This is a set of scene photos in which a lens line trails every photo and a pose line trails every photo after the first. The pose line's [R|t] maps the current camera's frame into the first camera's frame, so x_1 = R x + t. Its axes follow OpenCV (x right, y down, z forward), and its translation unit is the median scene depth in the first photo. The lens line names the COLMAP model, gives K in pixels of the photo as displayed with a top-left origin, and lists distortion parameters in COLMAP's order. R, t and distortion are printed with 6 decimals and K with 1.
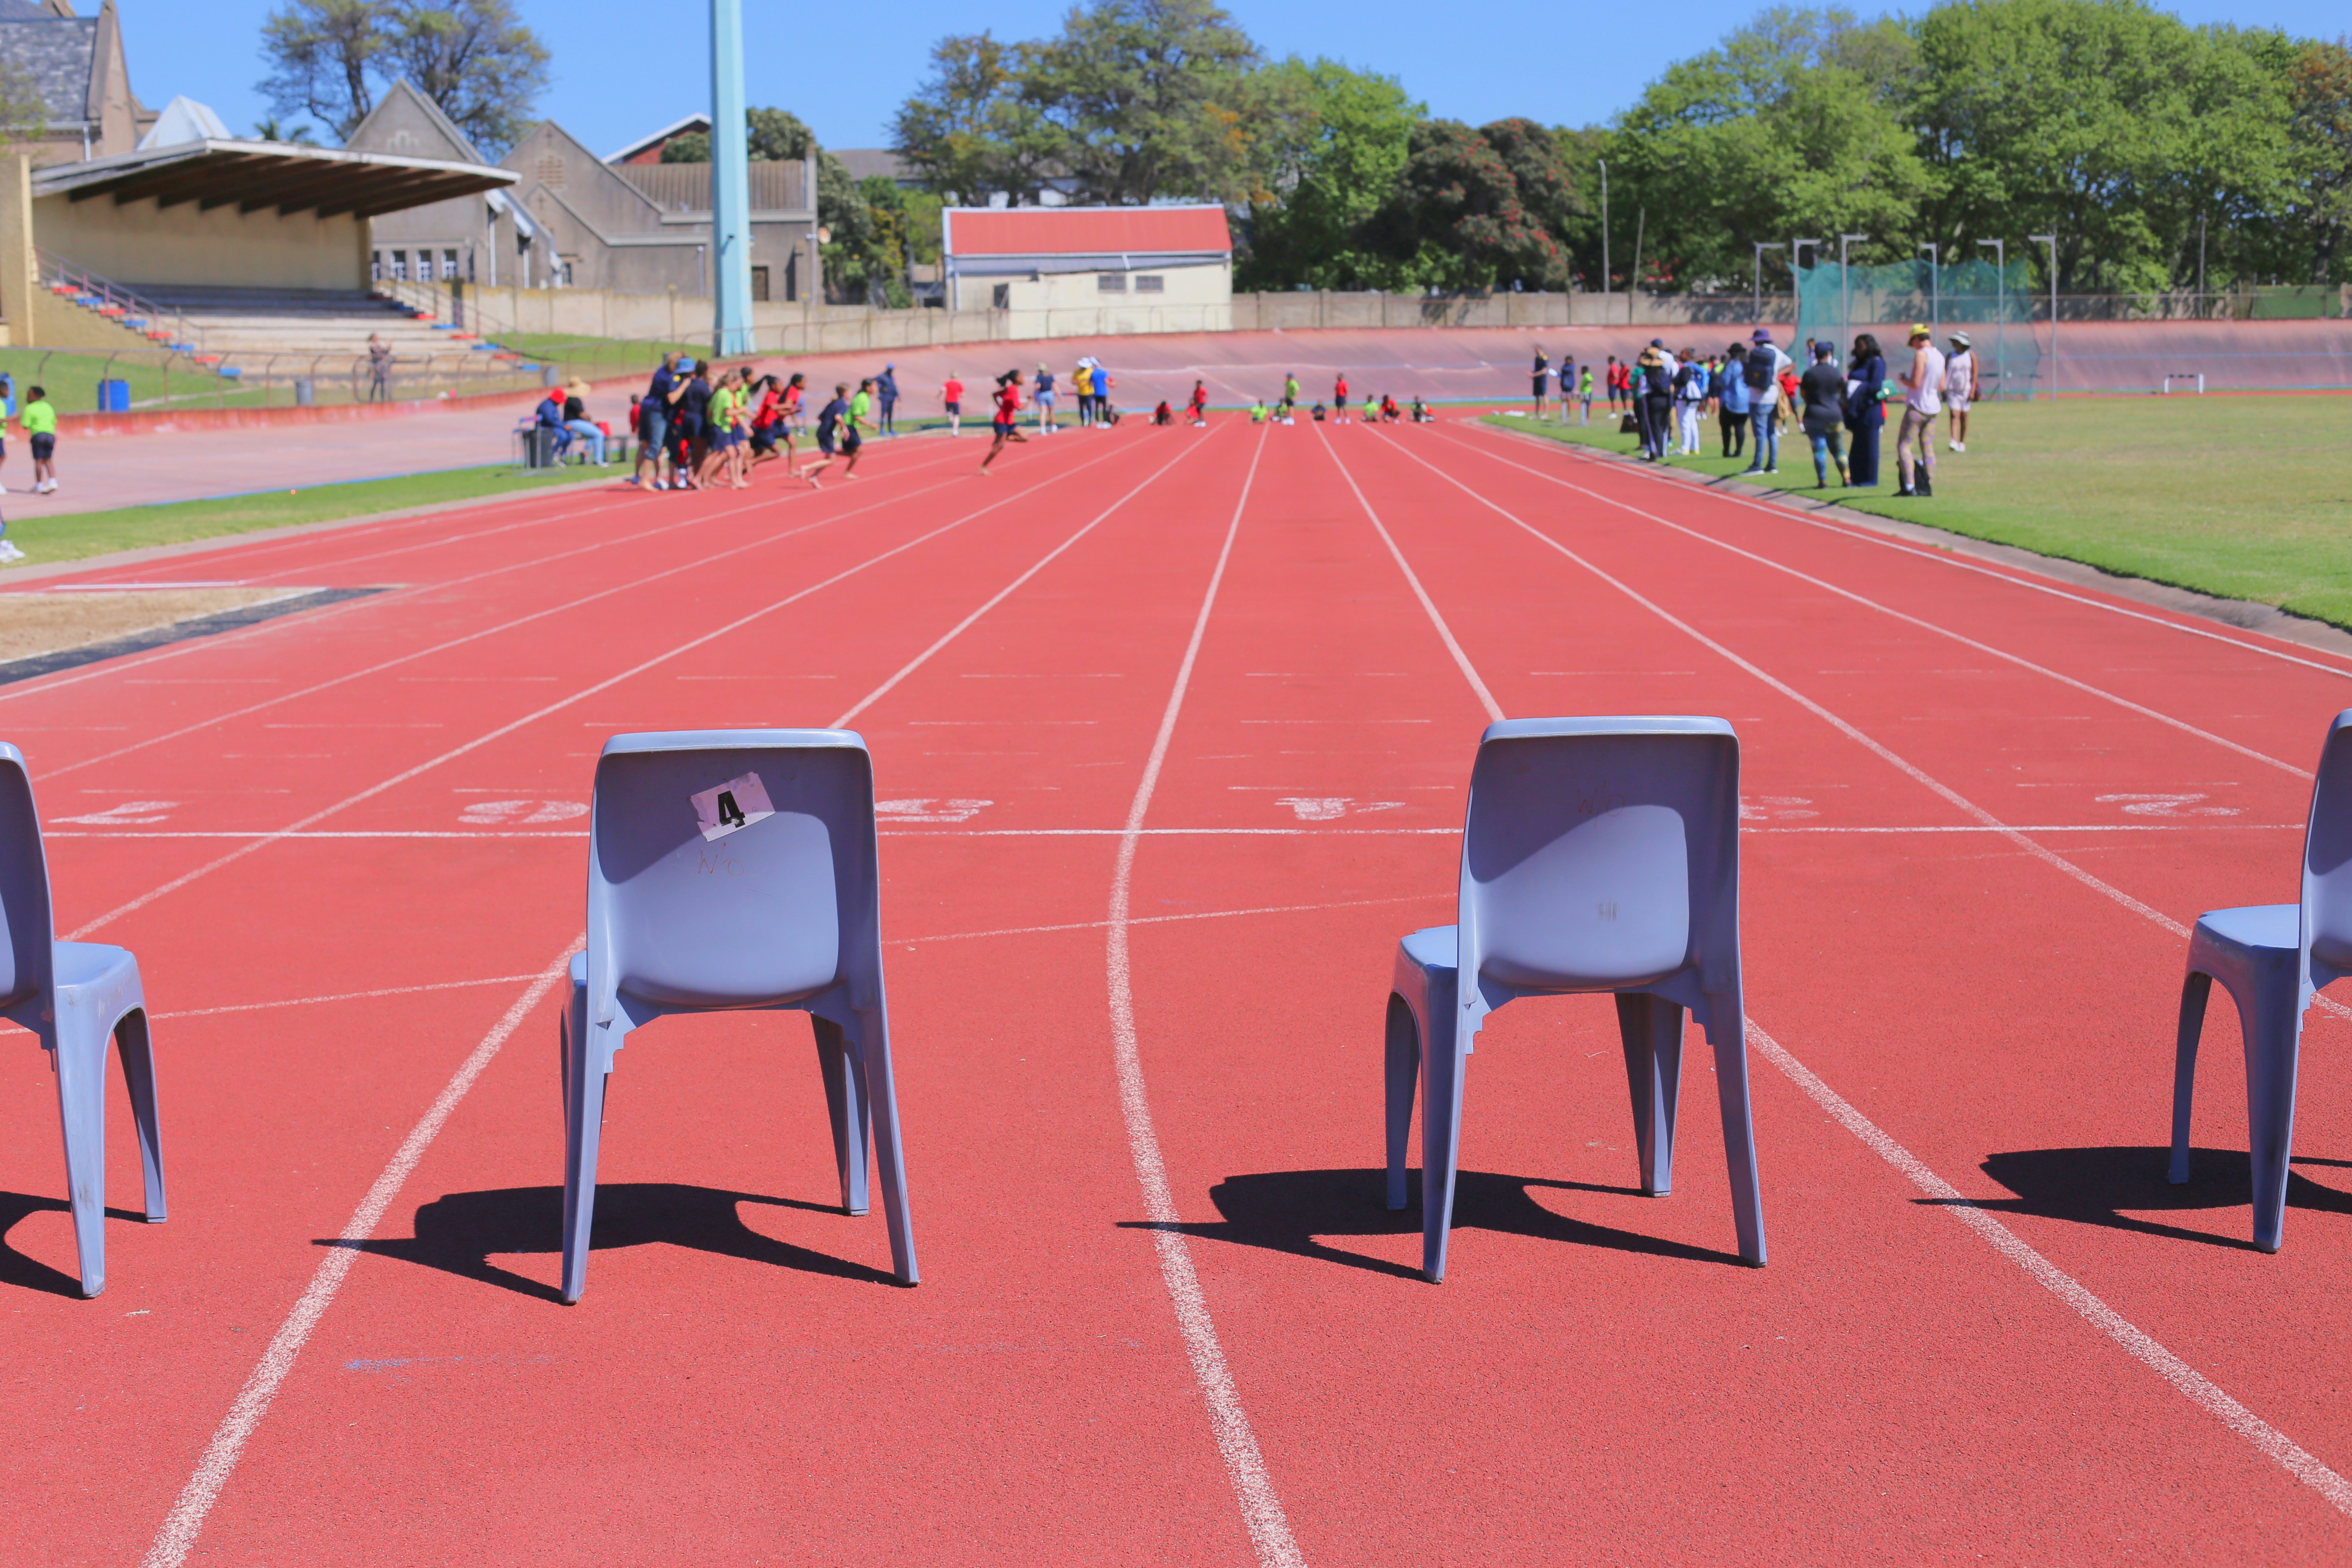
lens RADIAL K [[3382.3, 0, 1179.9], [0, 3382.3, 795.6], [0, 0, 1]] dist [-0.099714, 0.000000]
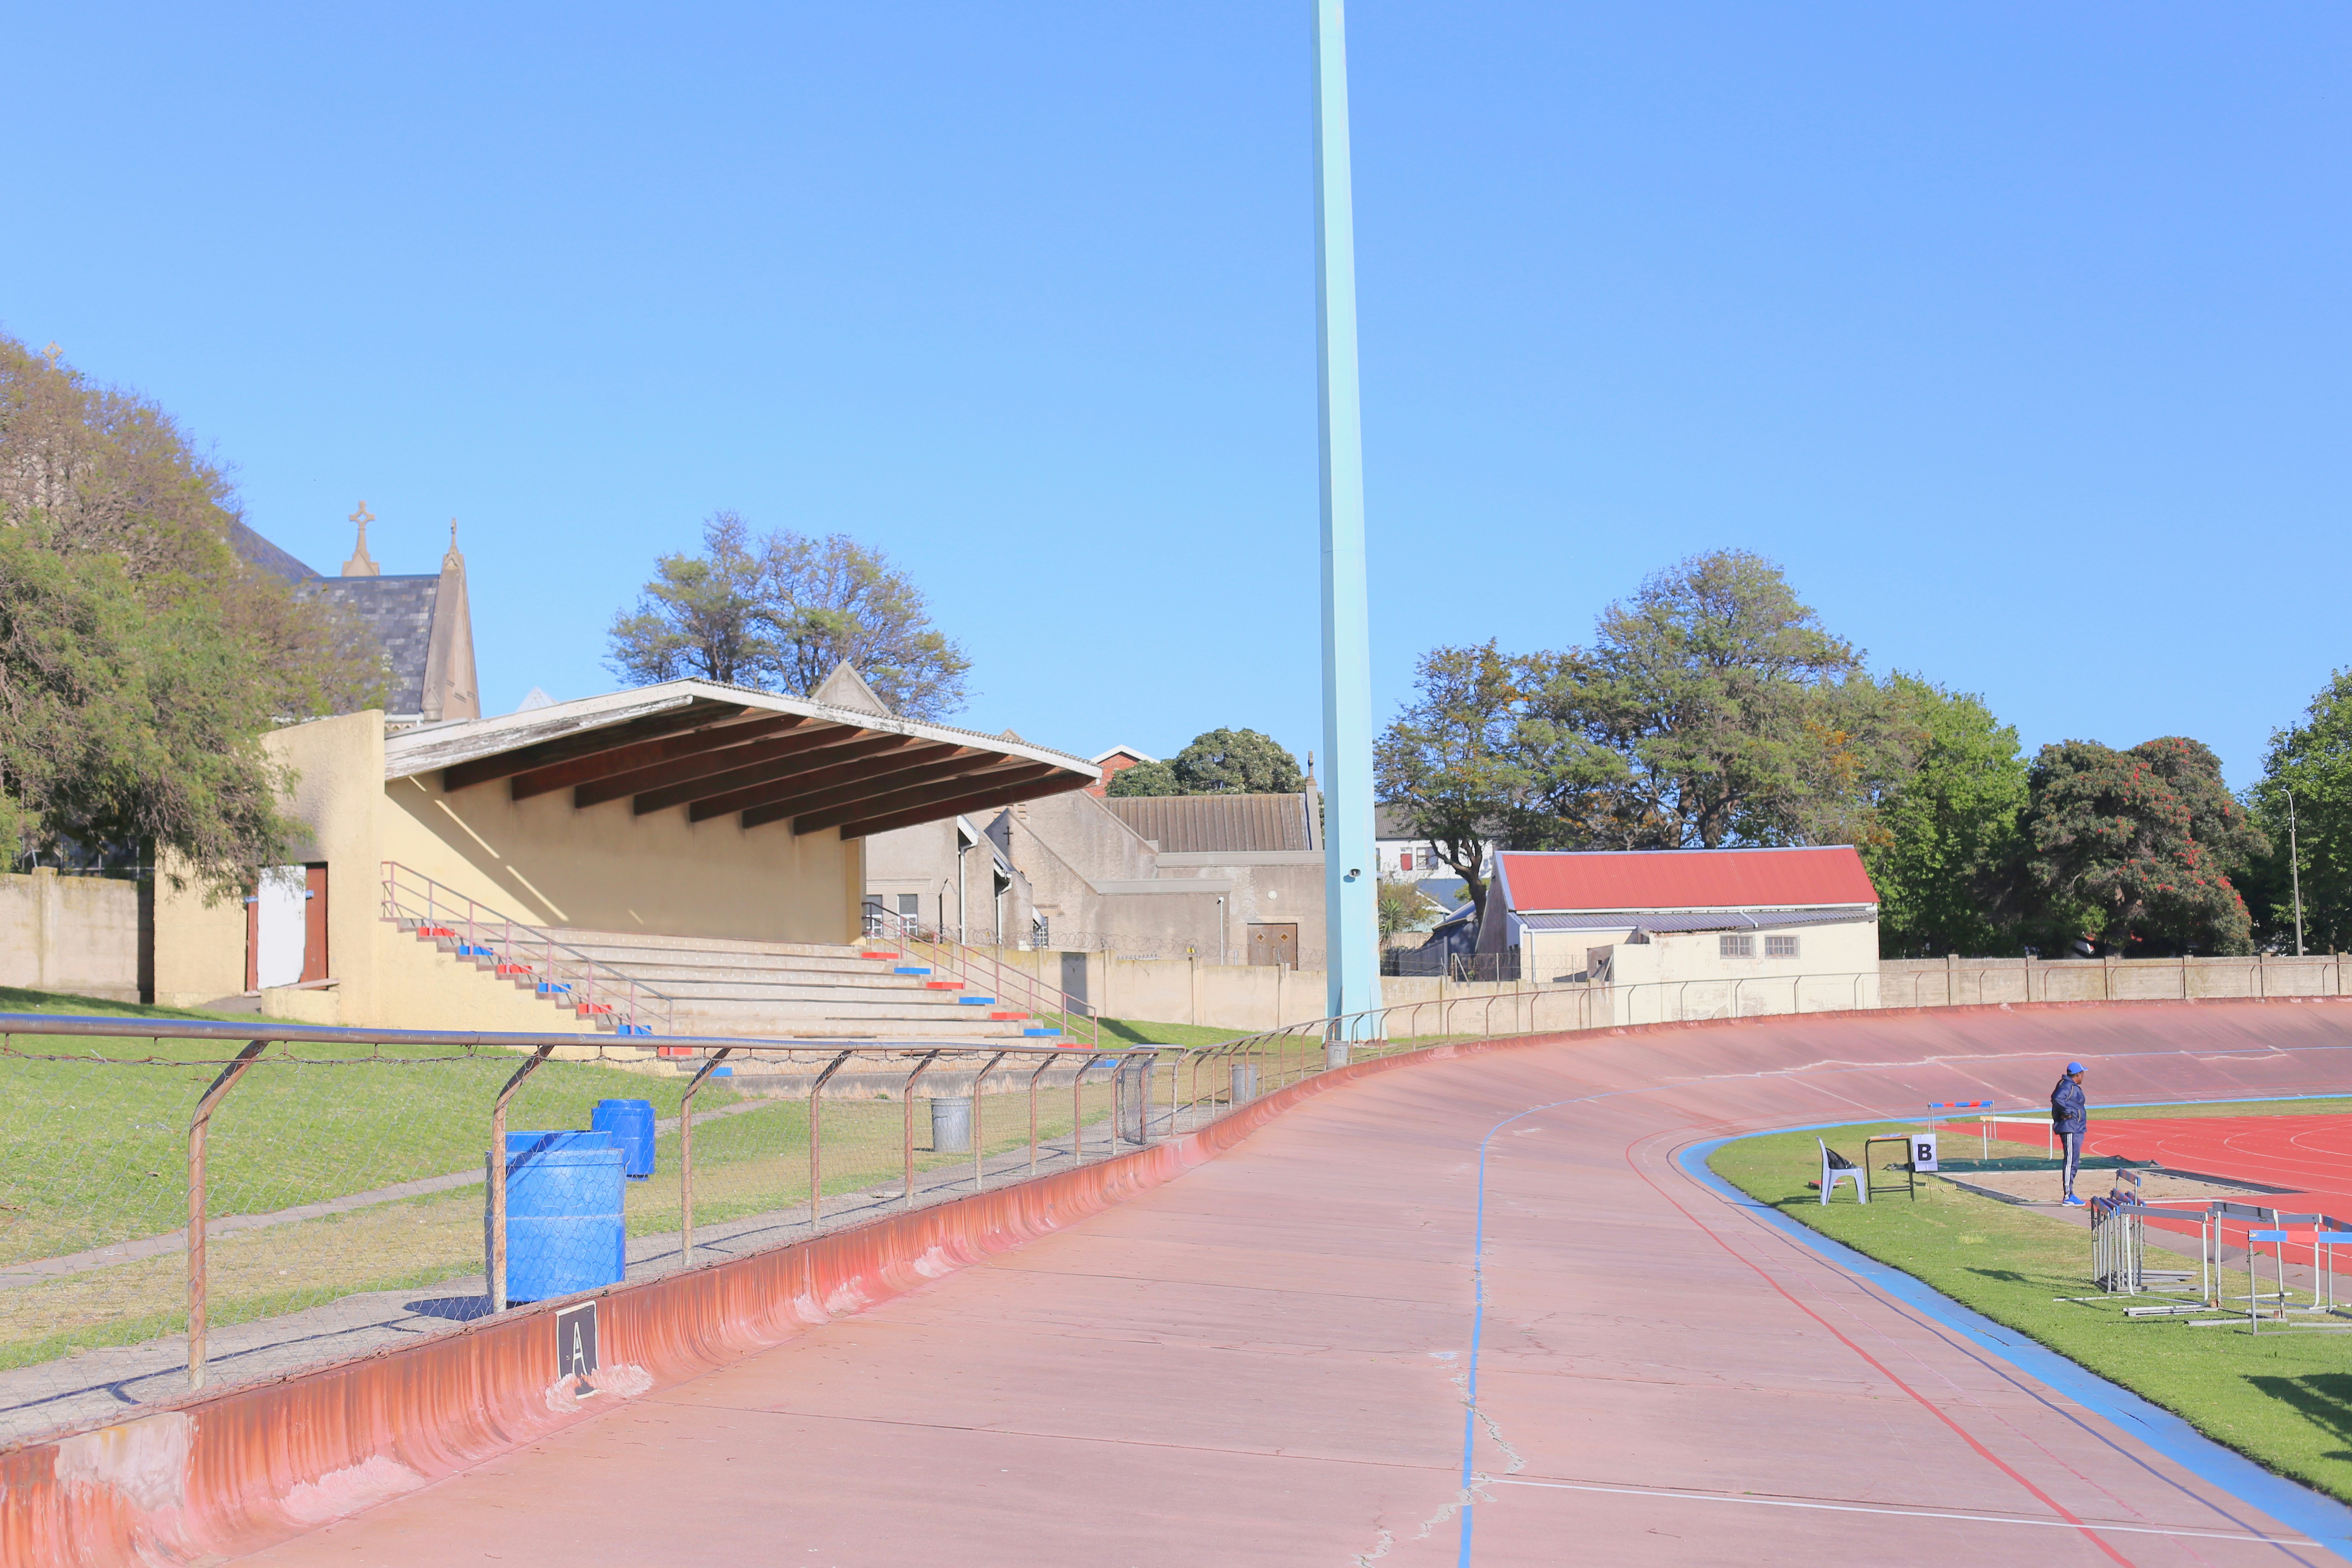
lens RADIAL K [[3382.3, 0, 1164.2], [0, 3382.3, 767.8], [0, 0, 1]] dist [-0.099714, 0.000000]
pose [[0.997883, -0.008915, -0.064428, -0.096081], [-0.004707, 0.978065, -0.208247, -0.032337], [0.064871, 0.208110, 0.975952, 0.241506]]
